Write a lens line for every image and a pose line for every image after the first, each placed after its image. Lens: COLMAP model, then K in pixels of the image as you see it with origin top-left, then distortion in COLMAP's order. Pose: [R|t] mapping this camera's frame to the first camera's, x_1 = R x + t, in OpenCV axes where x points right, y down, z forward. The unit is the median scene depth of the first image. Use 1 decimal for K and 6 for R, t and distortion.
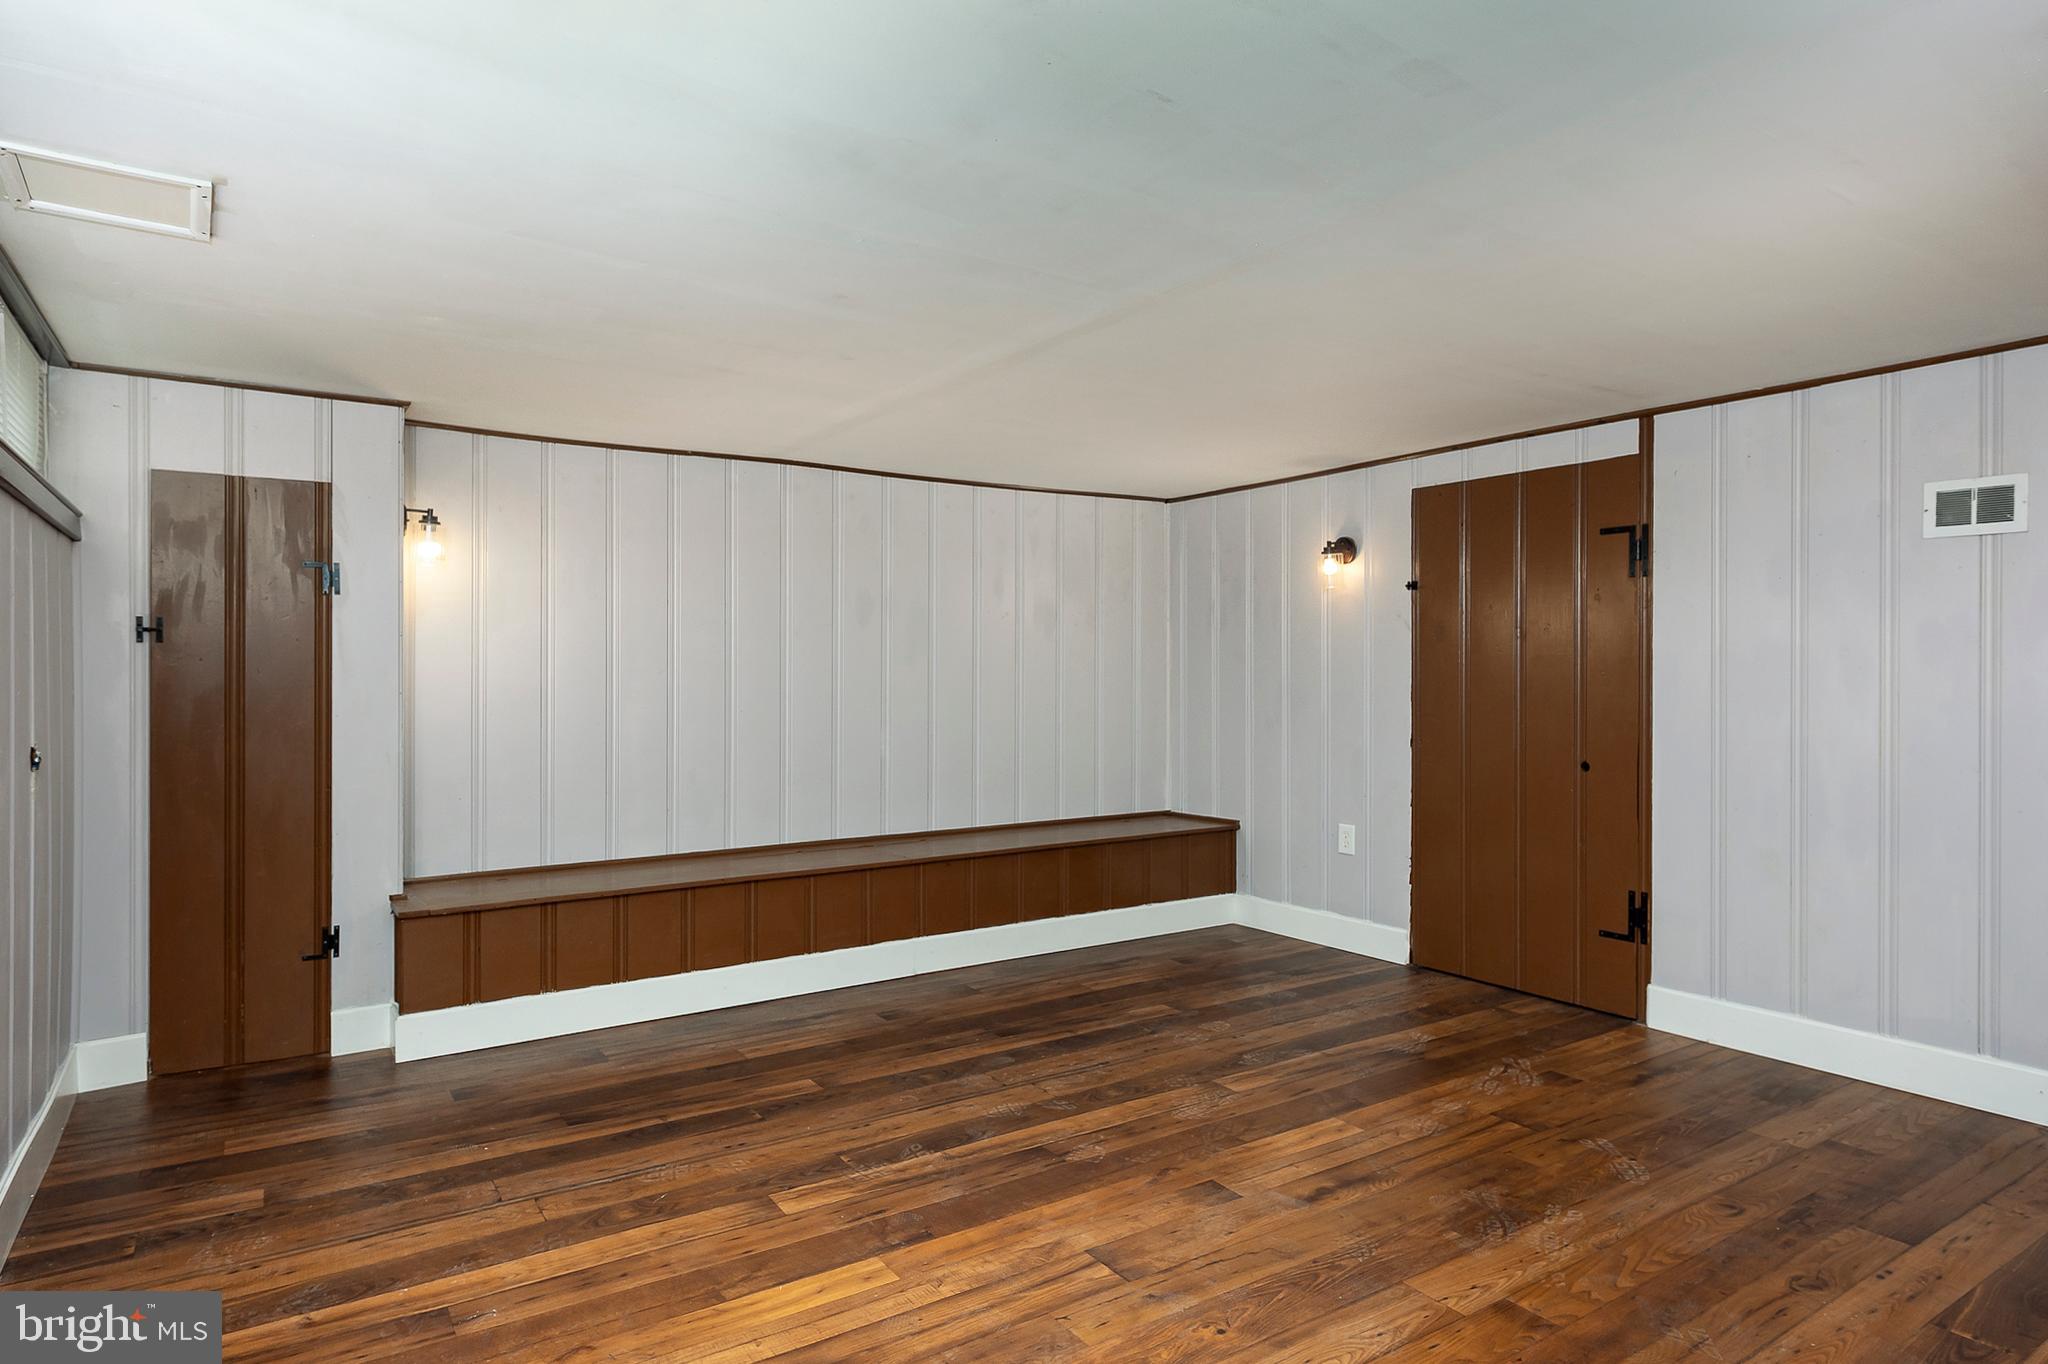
lens RADIAL K [[1165.3, 0, 1021.1], [0, 1165.3, 675.6], [0, 0, 1]] dist [-0.000517, -0.000897]
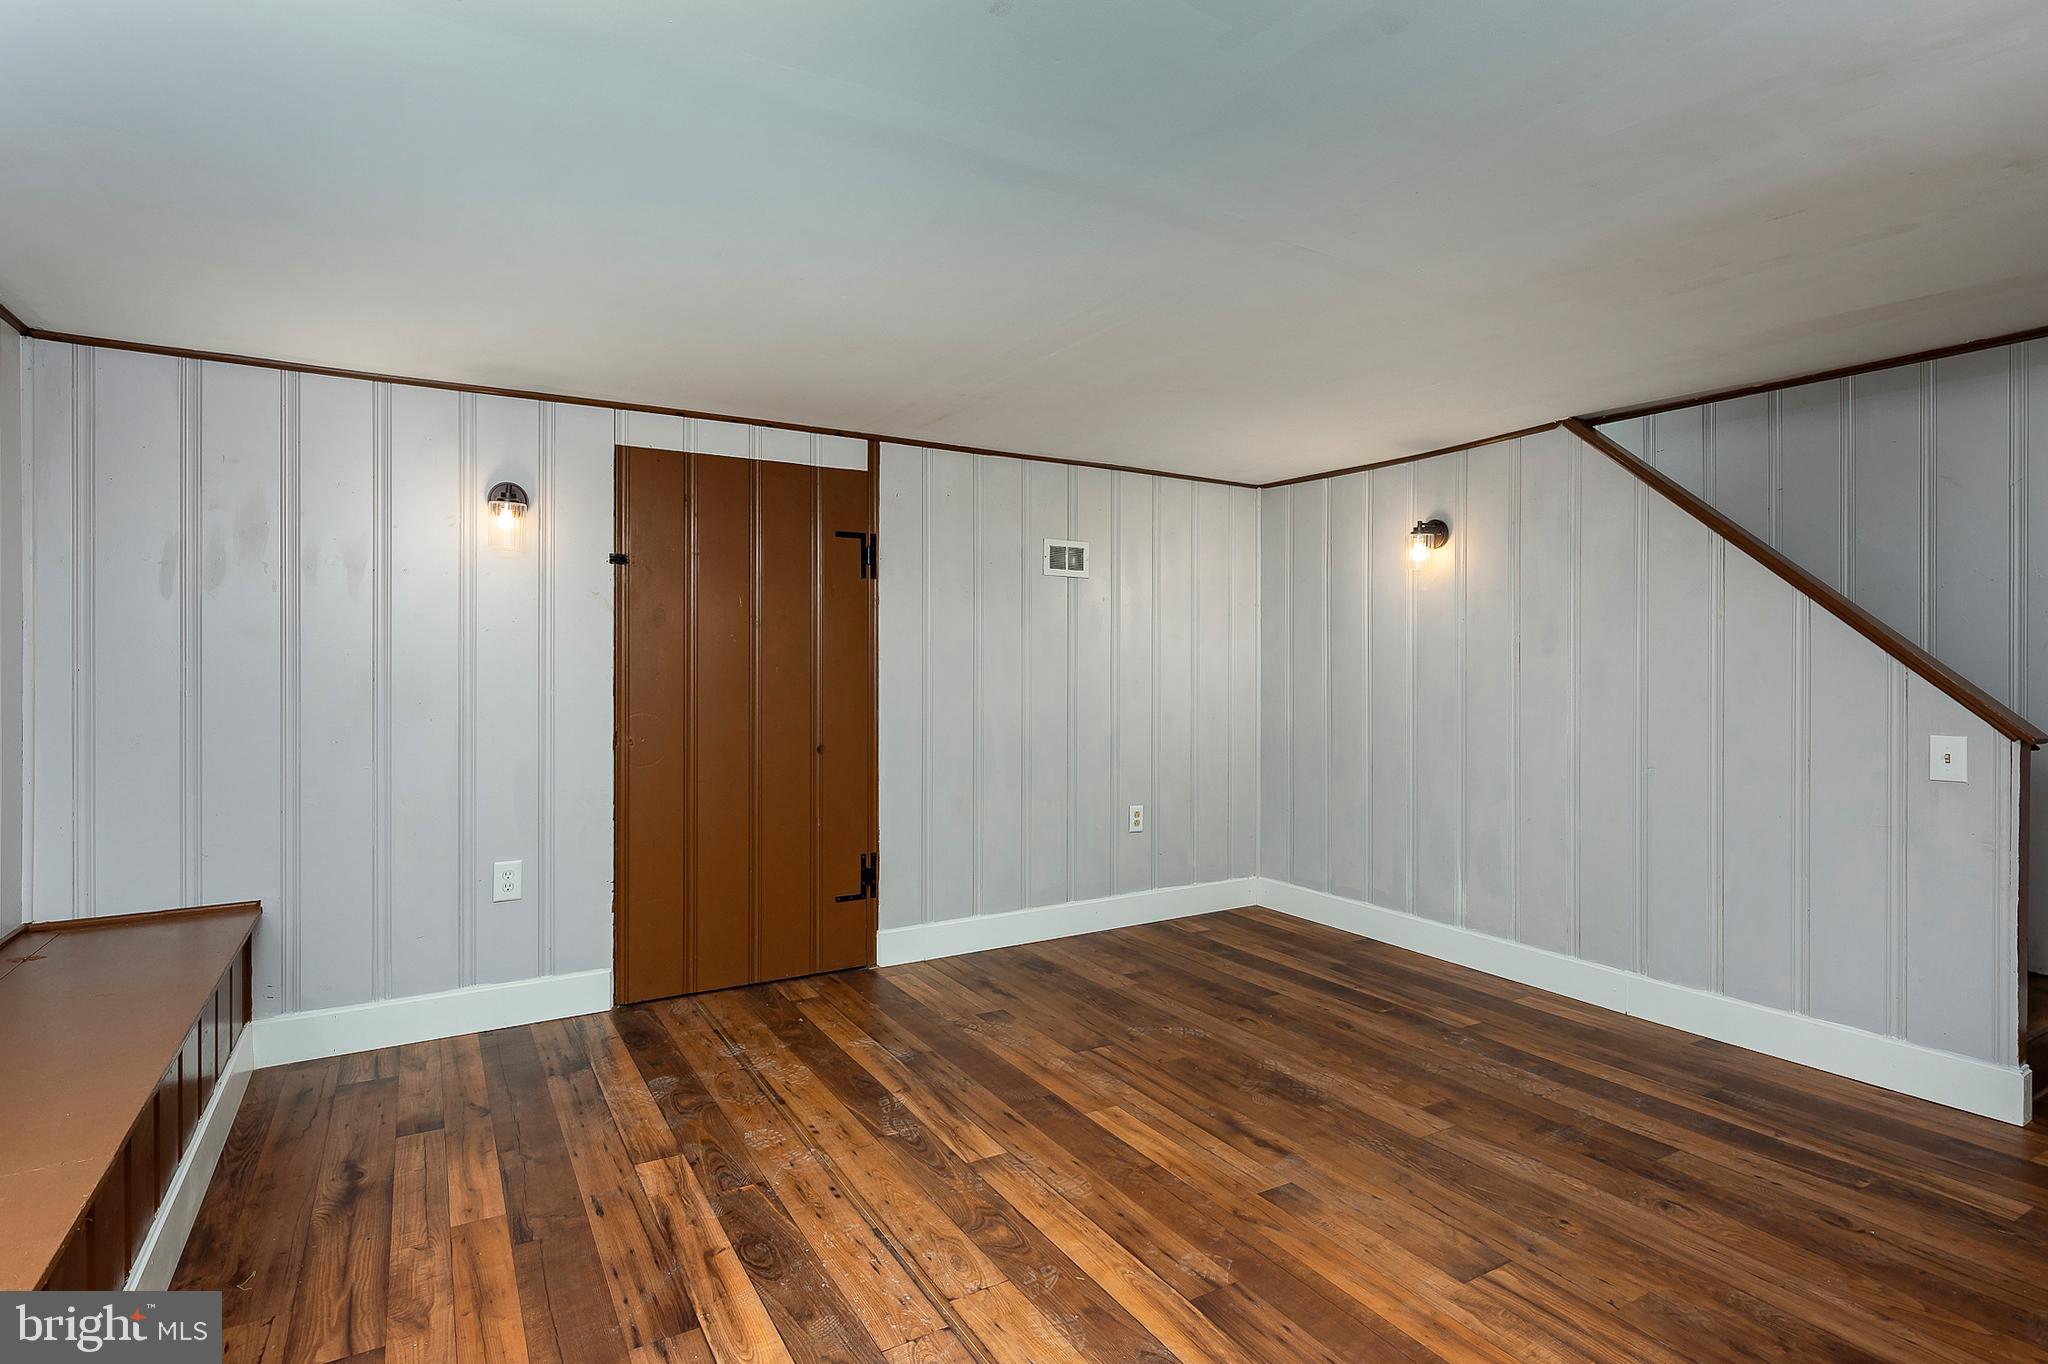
lens RADIAL K [[1031.0, 0, 1020.5], [0, 1031.0, 671.2], [0, 0, 1]] dist [-0.001258, 0.000640]
pose [[0.045926, -0.004814, 0.998933, -0.628515], [0.001642, 0.999987, 0.004743, 0.001901], [-0.998943, 0.001422, 0.045934, 1.061493]]
